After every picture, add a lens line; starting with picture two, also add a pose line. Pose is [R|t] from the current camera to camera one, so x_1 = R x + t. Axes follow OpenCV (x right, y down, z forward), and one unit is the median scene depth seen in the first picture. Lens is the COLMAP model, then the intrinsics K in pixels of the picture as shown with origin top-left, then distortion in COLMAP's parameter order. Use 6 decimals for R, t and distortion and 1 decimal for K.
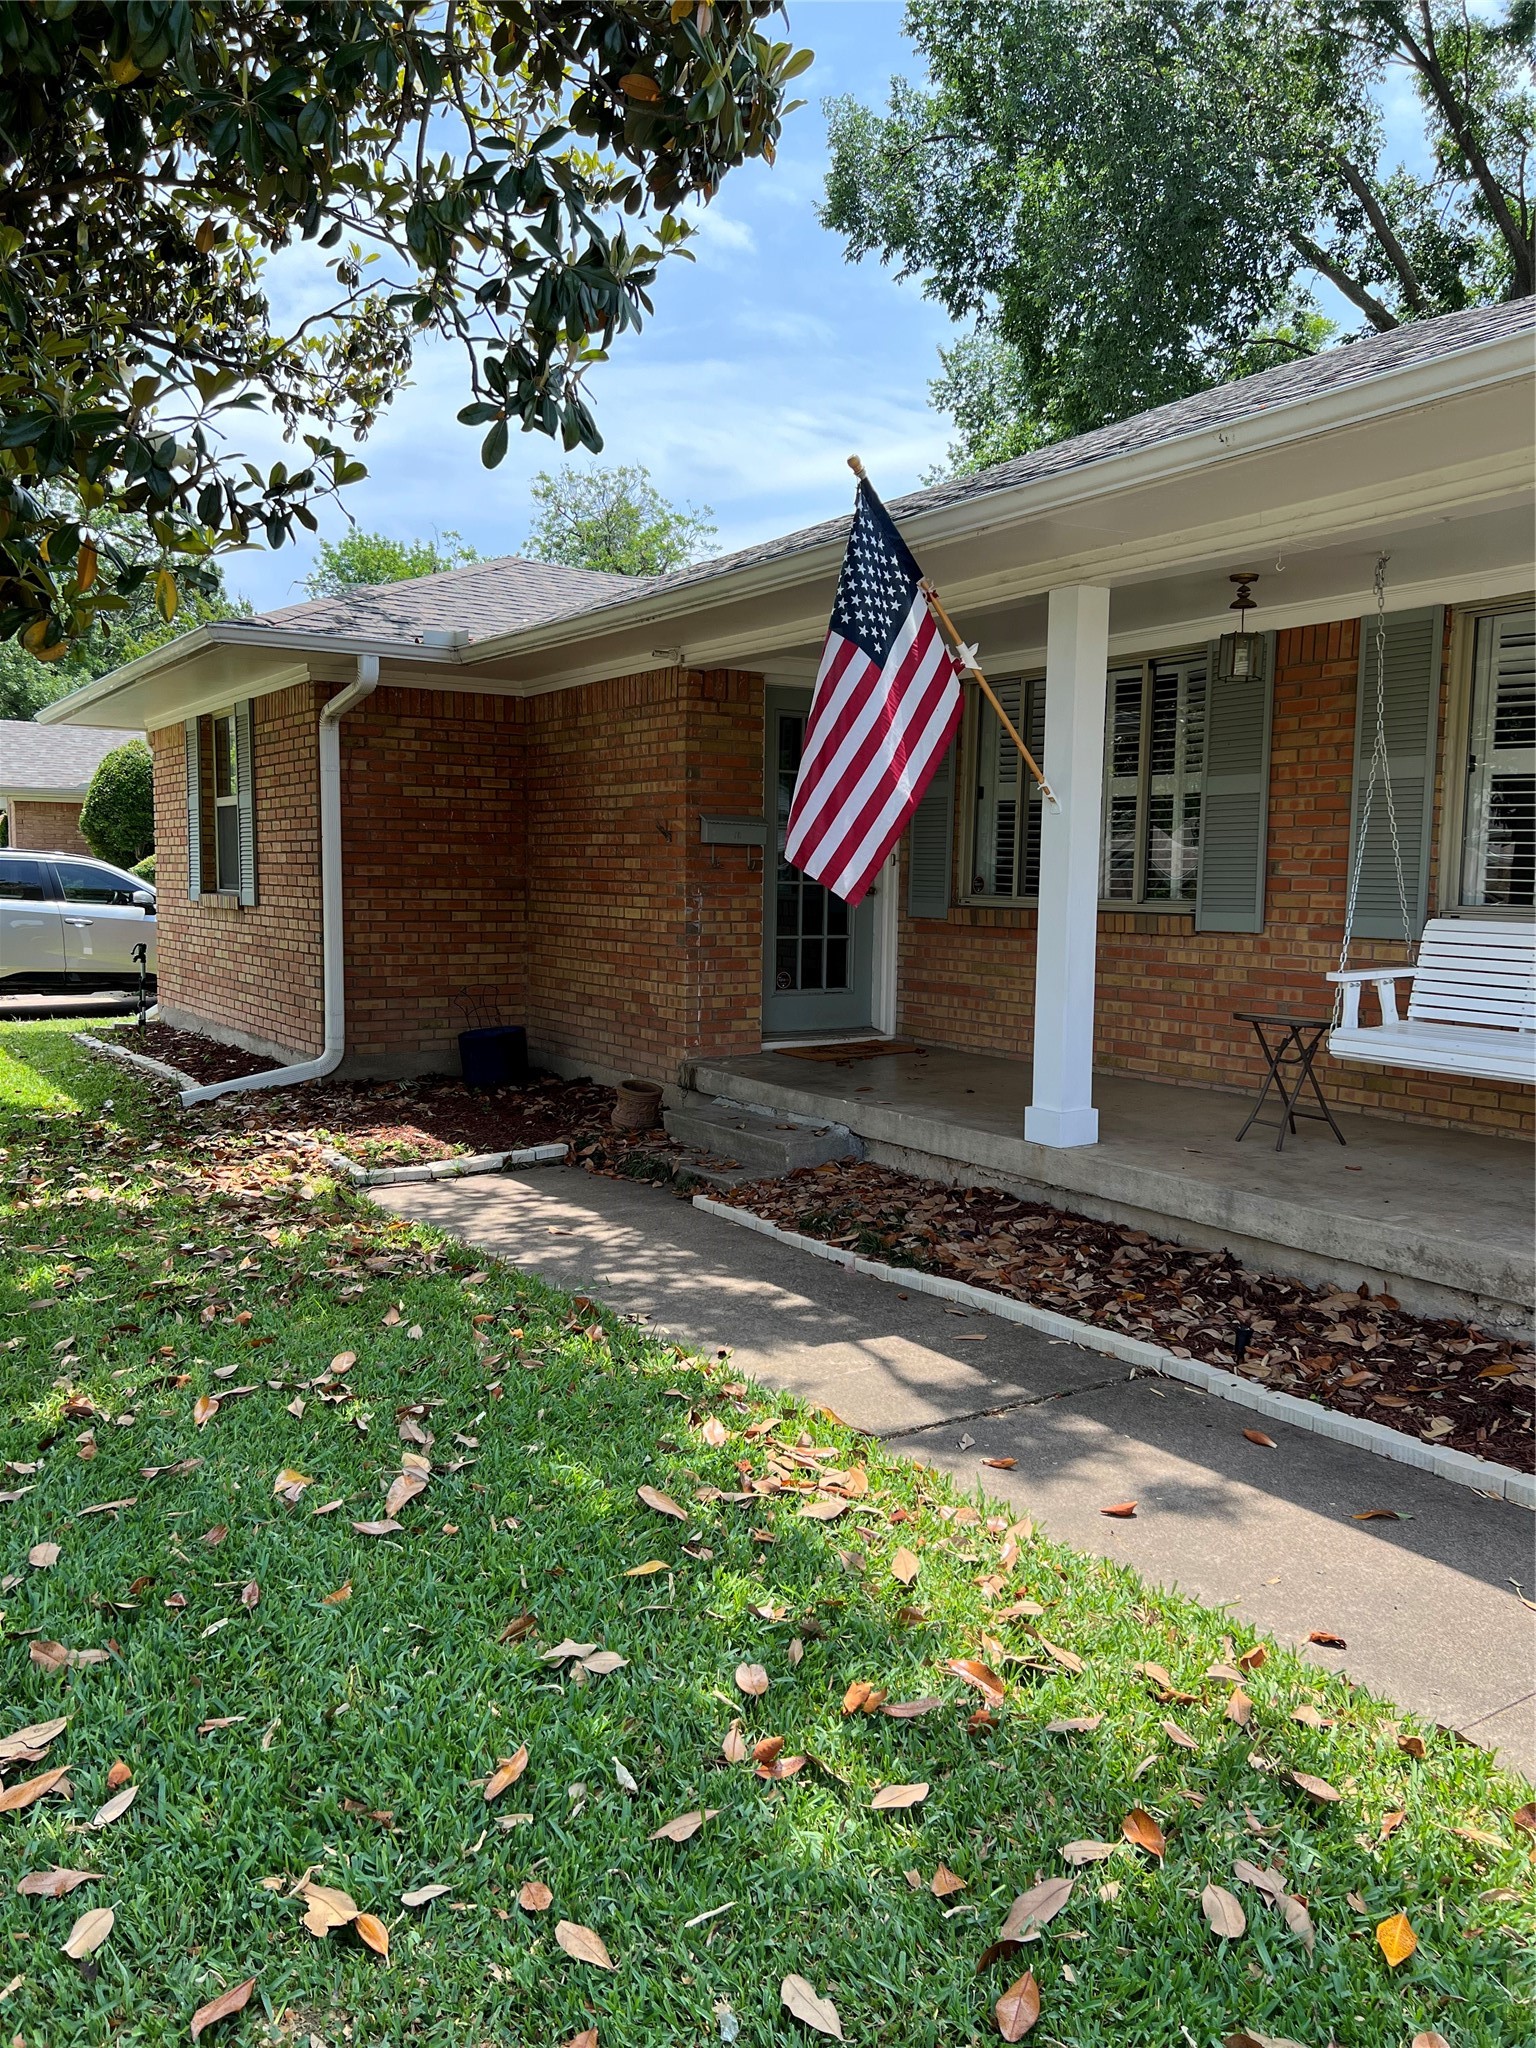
lens RADIAL K [[1508.6, 0, 772.6], [0, 1508.6, 1015.4], [0, 0, 1]] dist [0.022886, -0.034858]
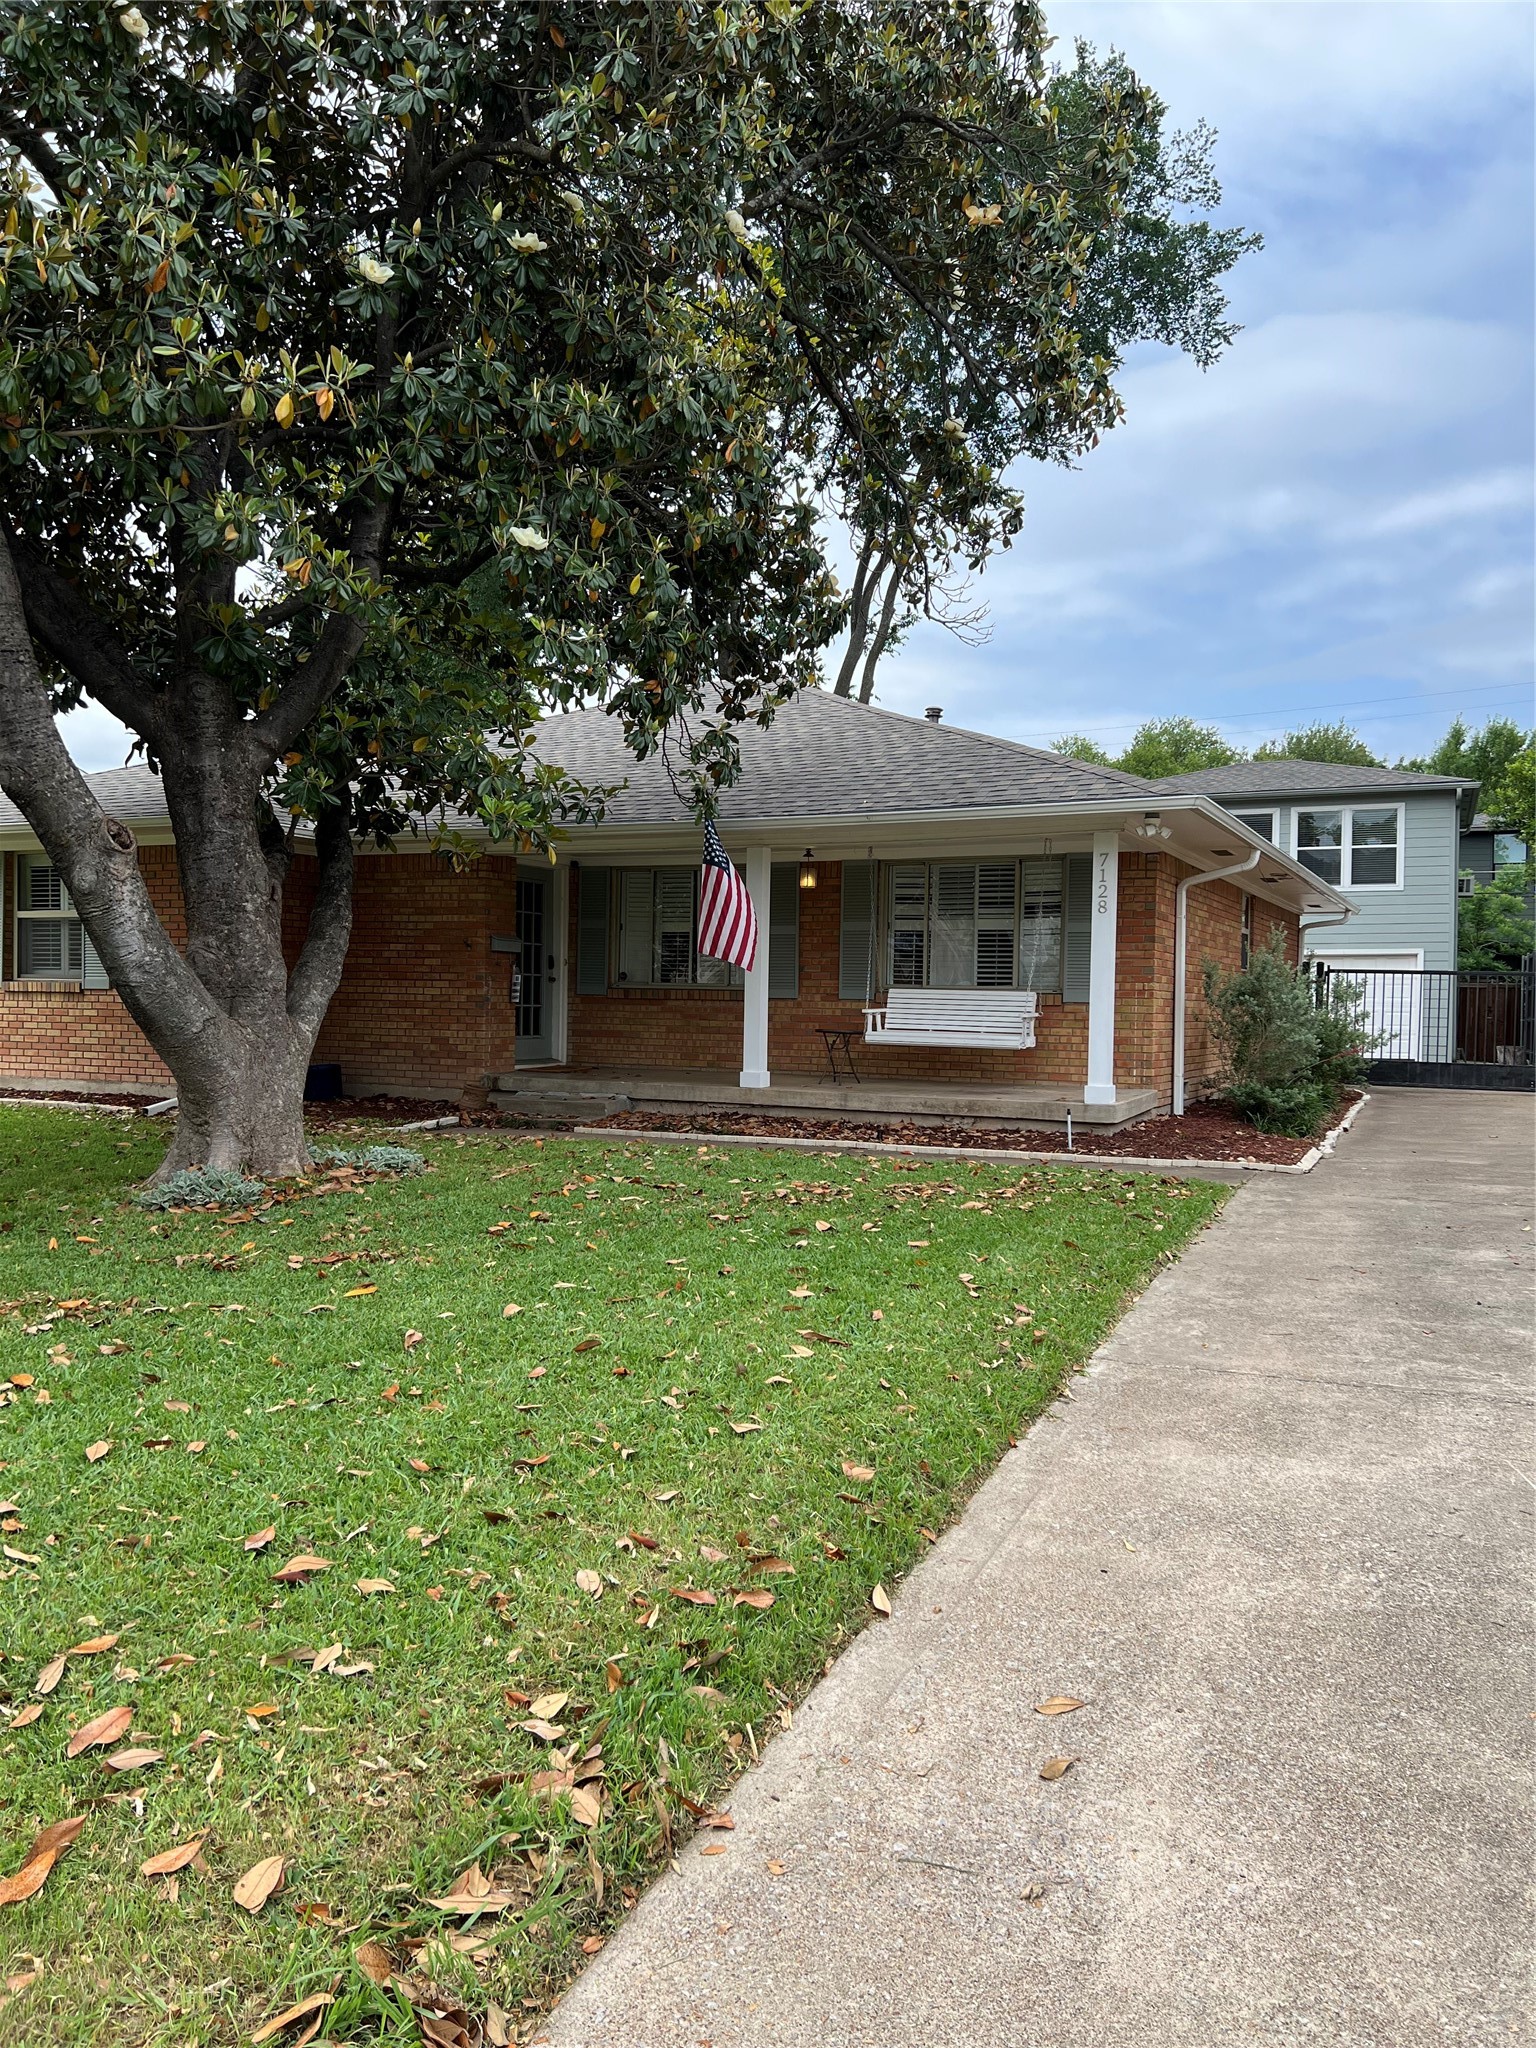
lens RADIAL K [[1508.6, 0, 769.7], [0, 1508.6, 1007.3], [0, 0, 1]] dist [0.022886, -0.034858]
pose [[0.849509, -0.002183, 0.527569, -0.975346], [0.043150, 0.996929, -0.065356, 0.113258], [-0.525806, 0.078286, 0.846994, -0.927170]]
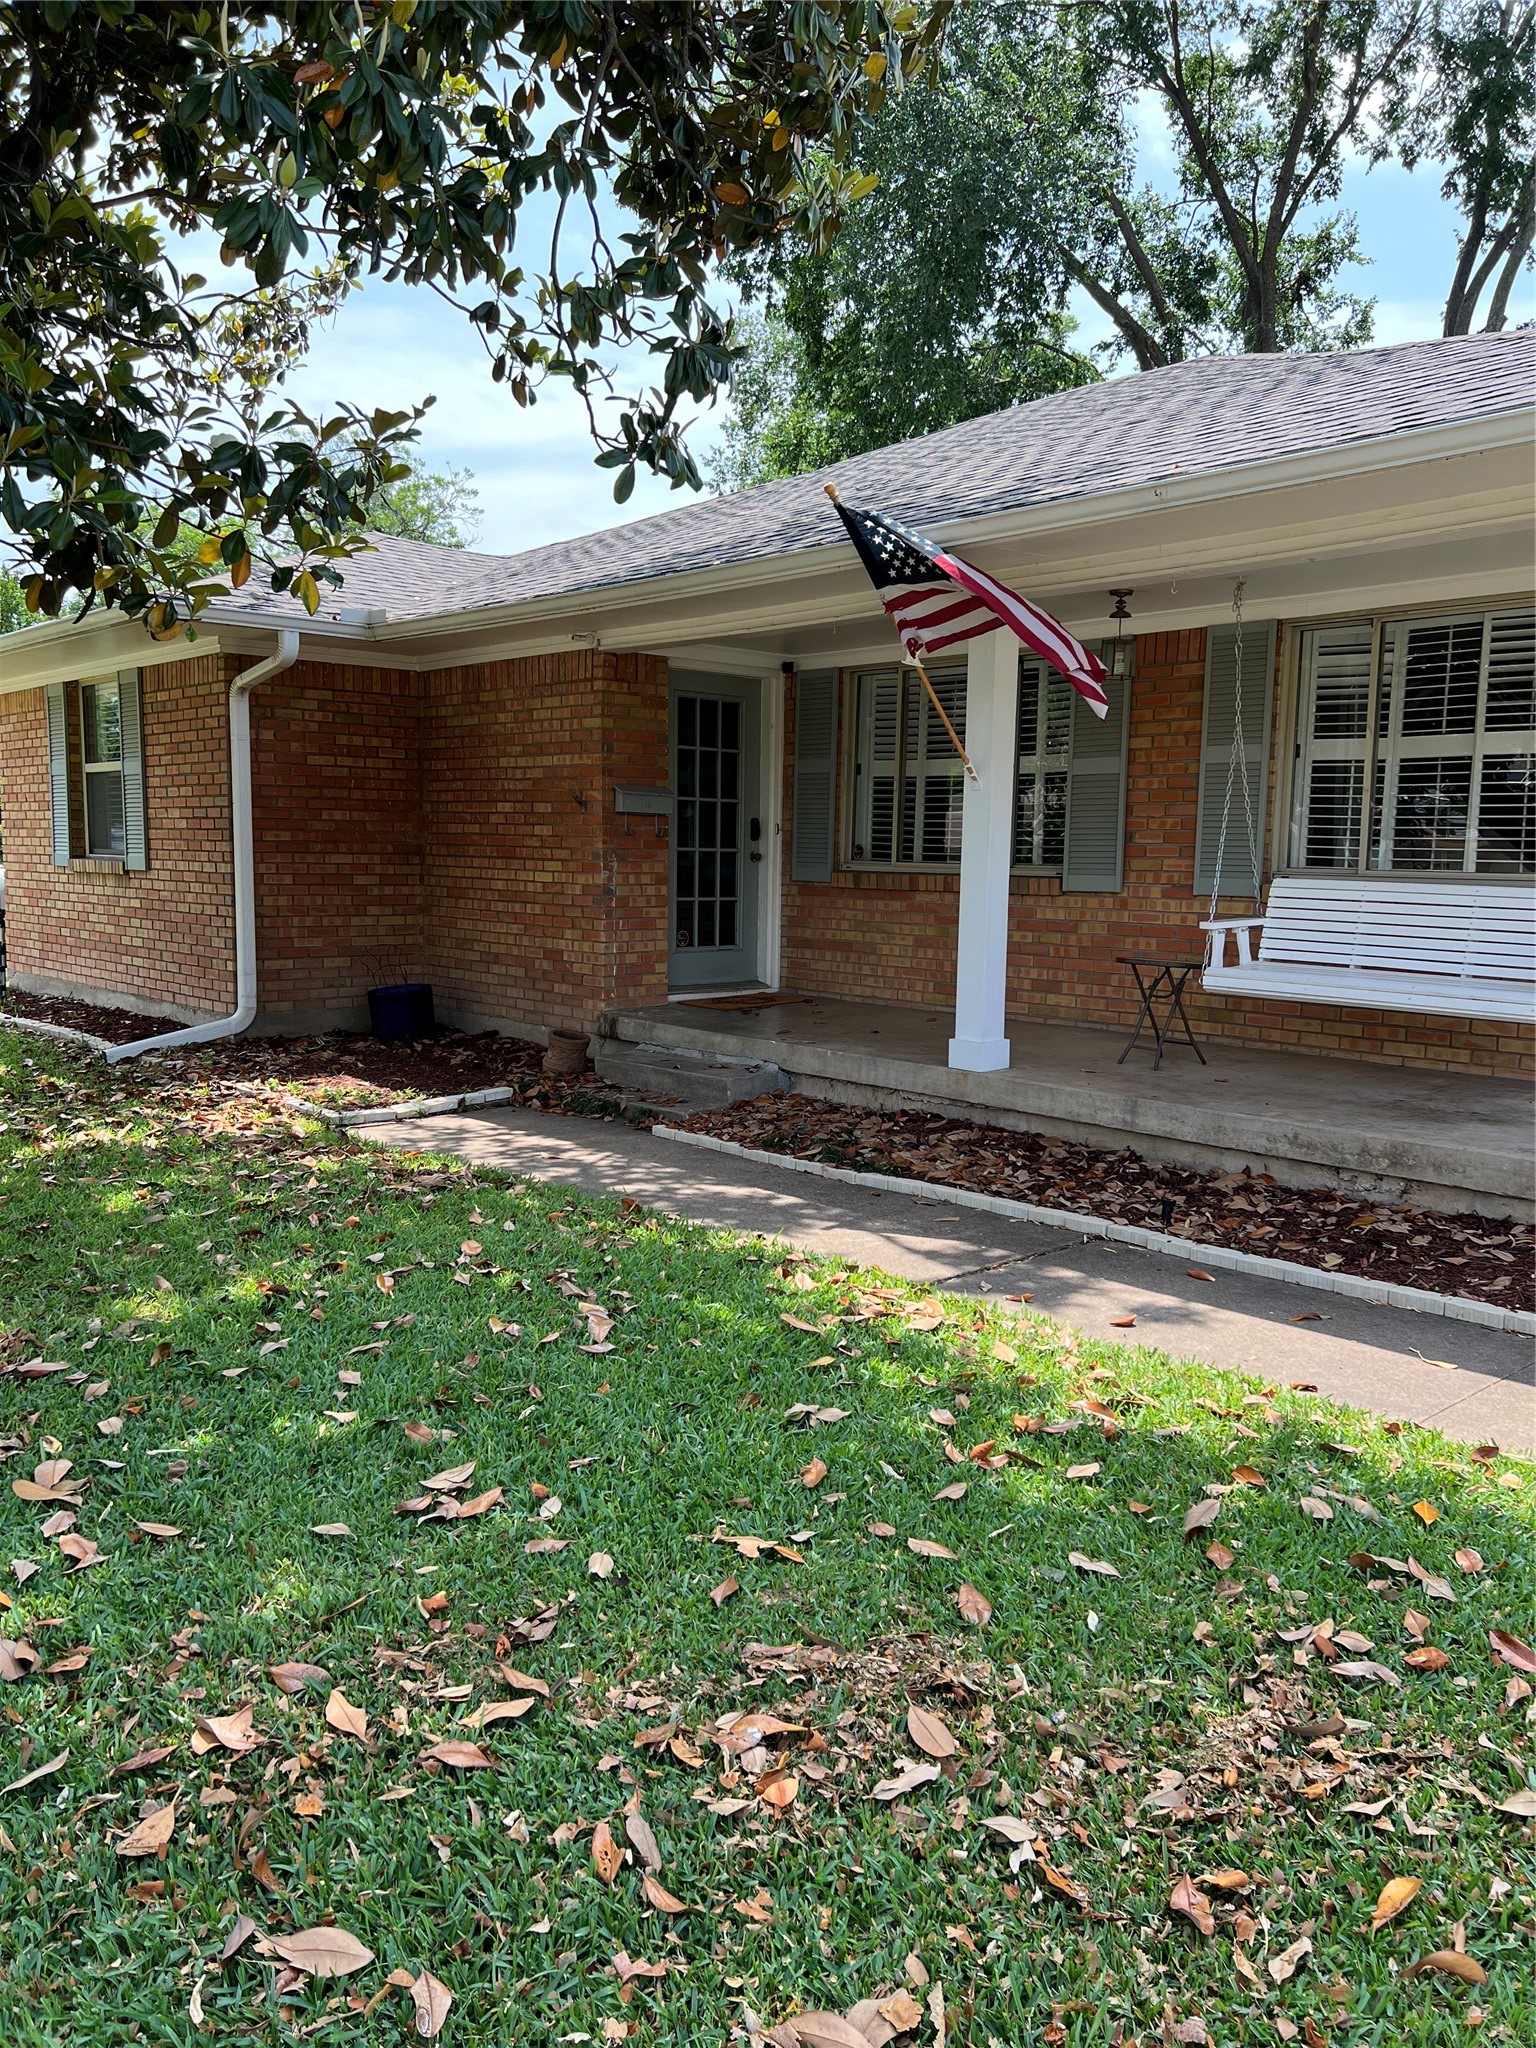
lens RADIAL K [[1508.6, 0, 762.1], [0, 1508.6, 1028.3], [0, 0, 1]] dist [0.022886, -0.034858]
pose [[0.986895, -0.015837, 0.160582, -0.166720], [0.011387, 0.999526, 0.028598, 0.016981], [-0.160959, -0.026394, 0.986608, -0.140120]]
